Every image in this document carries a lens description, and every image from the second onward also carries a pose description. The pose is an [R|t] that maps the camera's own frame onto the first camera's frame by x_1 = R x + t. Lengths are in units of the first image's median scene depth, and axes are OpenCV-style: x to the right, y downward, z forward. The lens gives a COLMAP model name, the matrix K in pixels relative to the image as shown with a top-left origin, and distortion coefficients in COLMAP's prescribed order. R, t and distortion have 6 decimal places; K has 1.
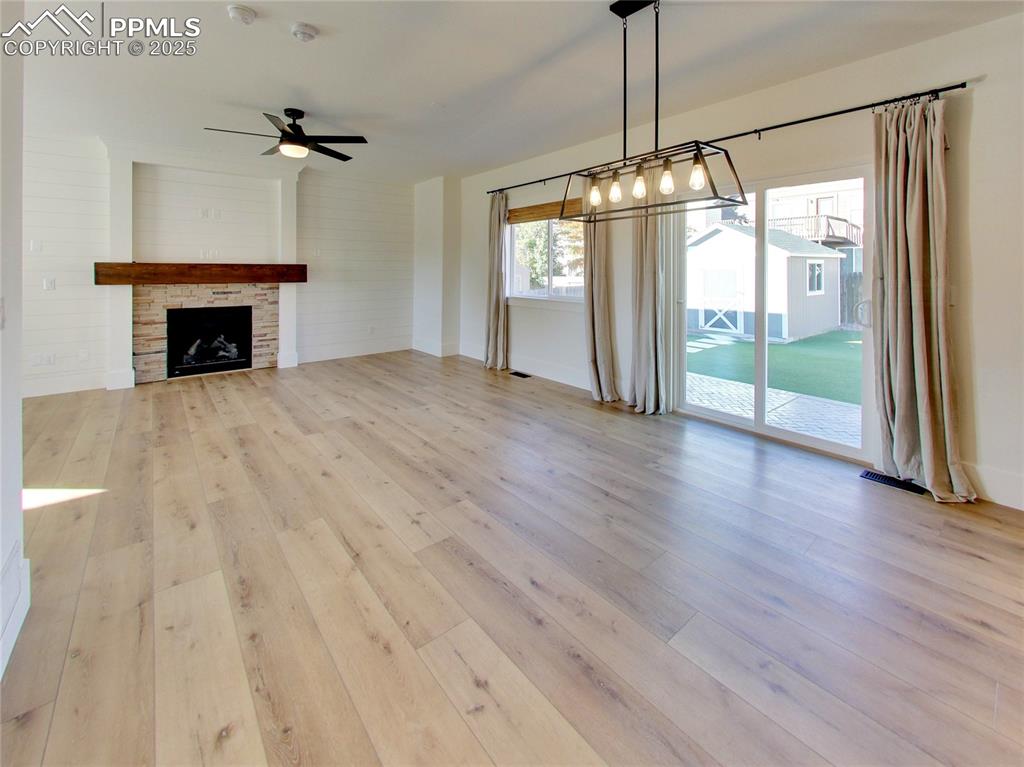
lens RADIAL K [[436.5, 0, 512.2], [0, 436.5, 267.1], [0, 0, 1]] dist [0.001757, -0.000128]
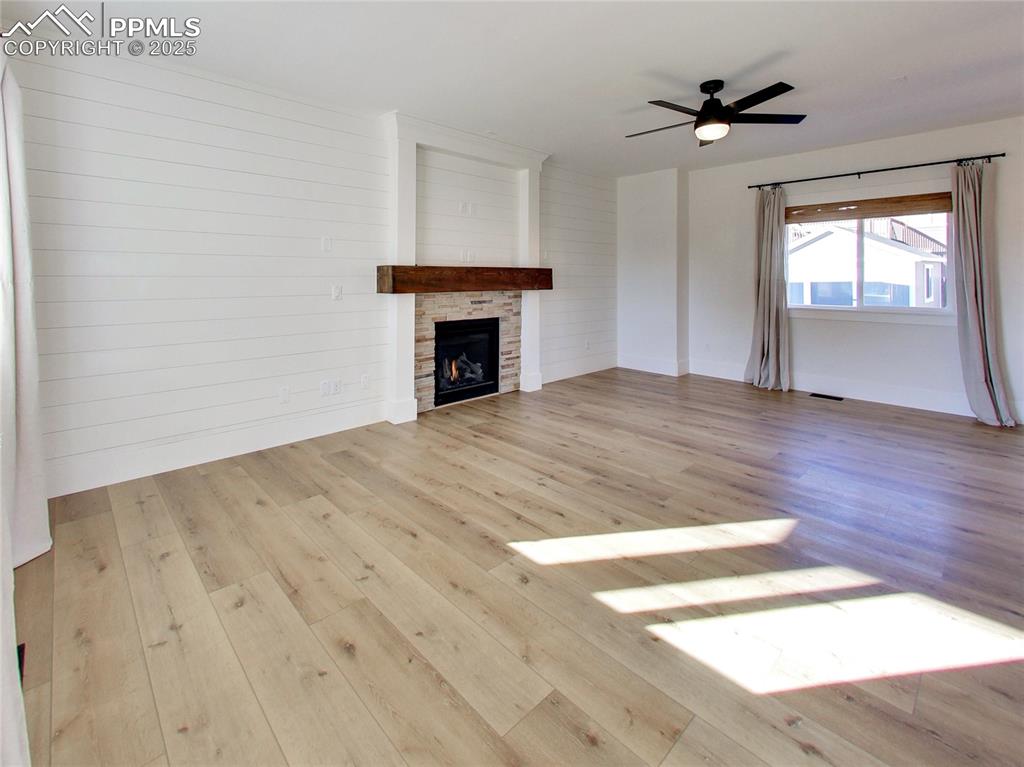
lens RADIAL K [[477.3, 0, 508.0], [0, 477.3, 261.2], [0, 0, 1]] dist [0.019834, -0.000477]
pose [[0.997594, 0.004749, 0.069162, -0.644287], [-0.003365, 0.999792, -0.020111, -0.001476], [-0.069243, 0.019830, 0.997403, 0.081872]]
